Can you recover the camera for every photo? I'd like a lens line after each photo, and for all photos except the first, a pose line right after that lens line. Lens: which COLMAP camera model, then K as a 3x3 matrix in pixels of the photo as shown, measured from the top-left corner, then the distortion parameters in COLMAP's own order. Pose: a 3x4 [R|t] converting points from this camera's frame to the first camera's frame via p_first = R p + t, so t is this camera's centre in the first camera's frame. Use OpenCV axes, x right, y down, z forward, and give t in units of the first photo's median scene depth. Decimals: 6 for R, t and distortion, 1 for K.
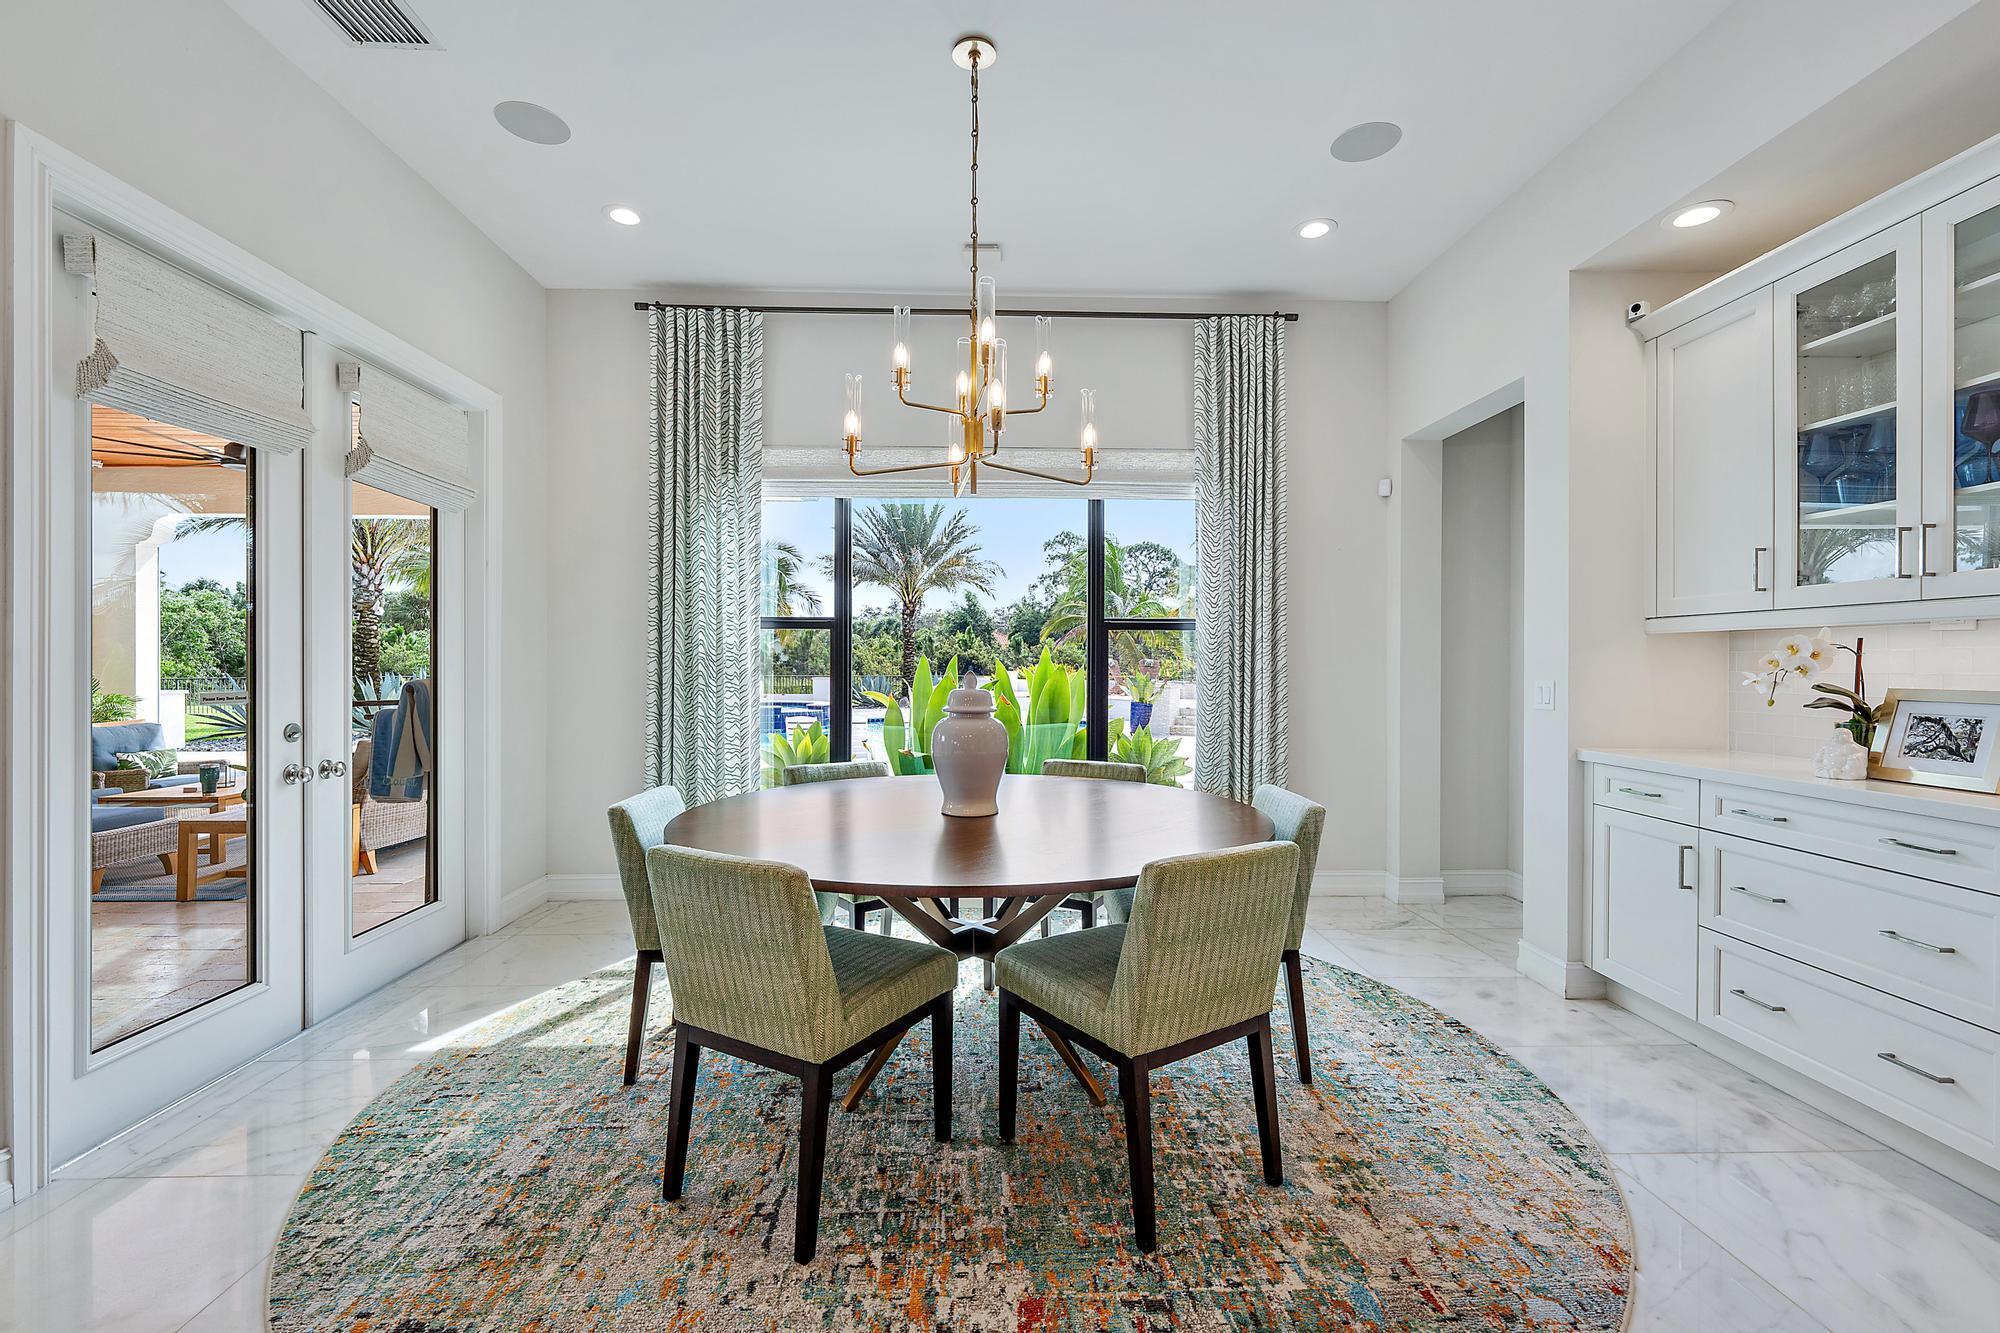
lens RADIAL K [[858.2, 0, 998.7], [0, 858.2, 667.1], [0, 0, 1]] dist [-0.002044, -0.000714]
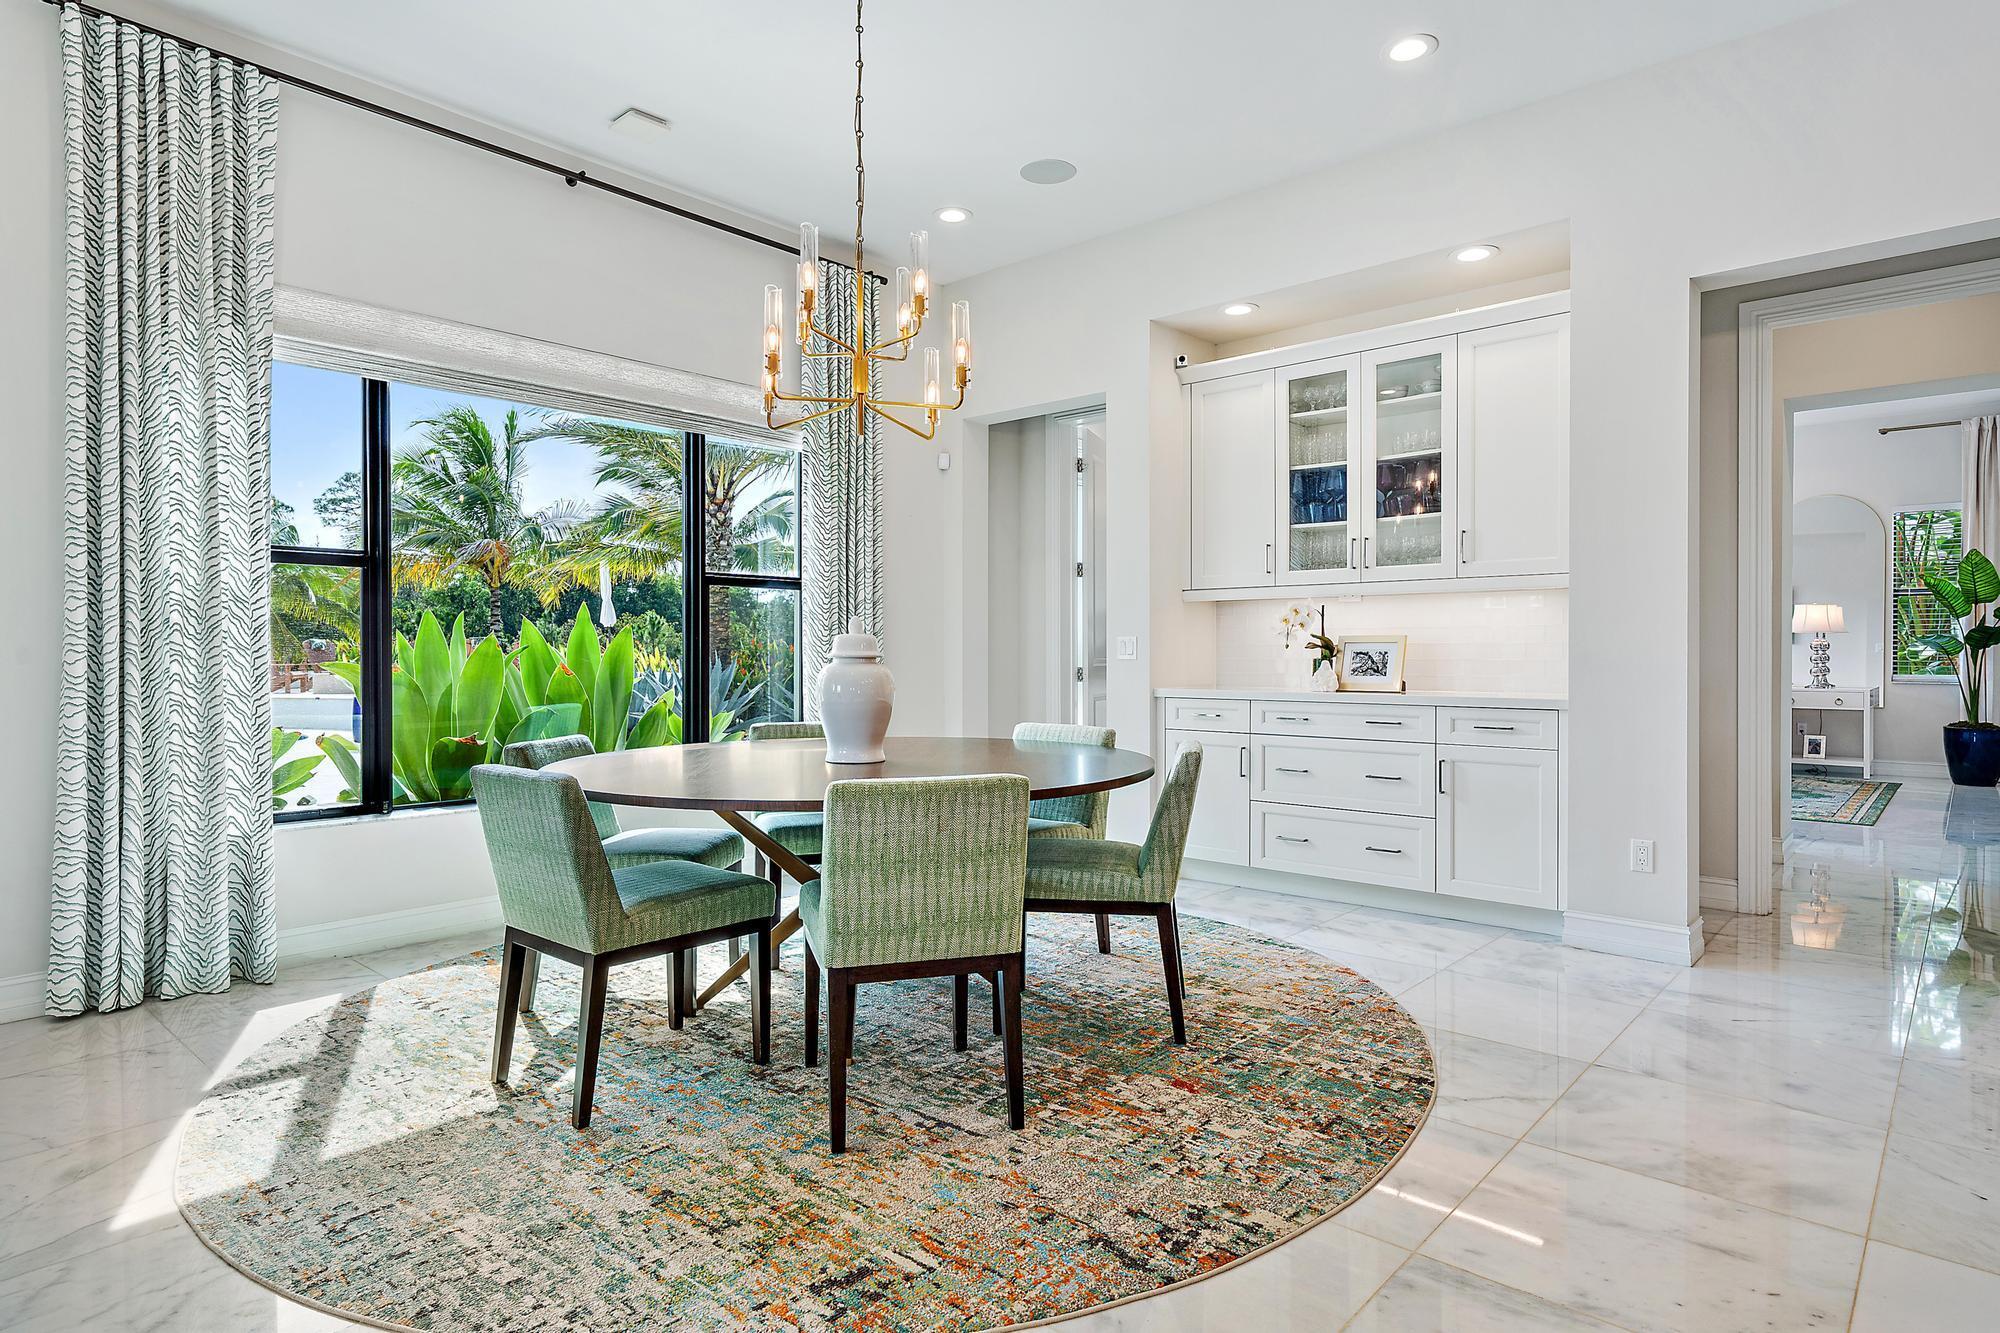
lens RADIAL K [[1105.1, 0, 1000.2], [0, 1105.1, 662.2], [0, 0, 1]] dist [0.000951, 0.000303]
pose [[0.686336, -0.010422, 0.727210, -0.895438], [0.005733, 0.999944, 0.008920, 0.050444], [-0.727262, -0.001953, 0.686357, 0.019853]]
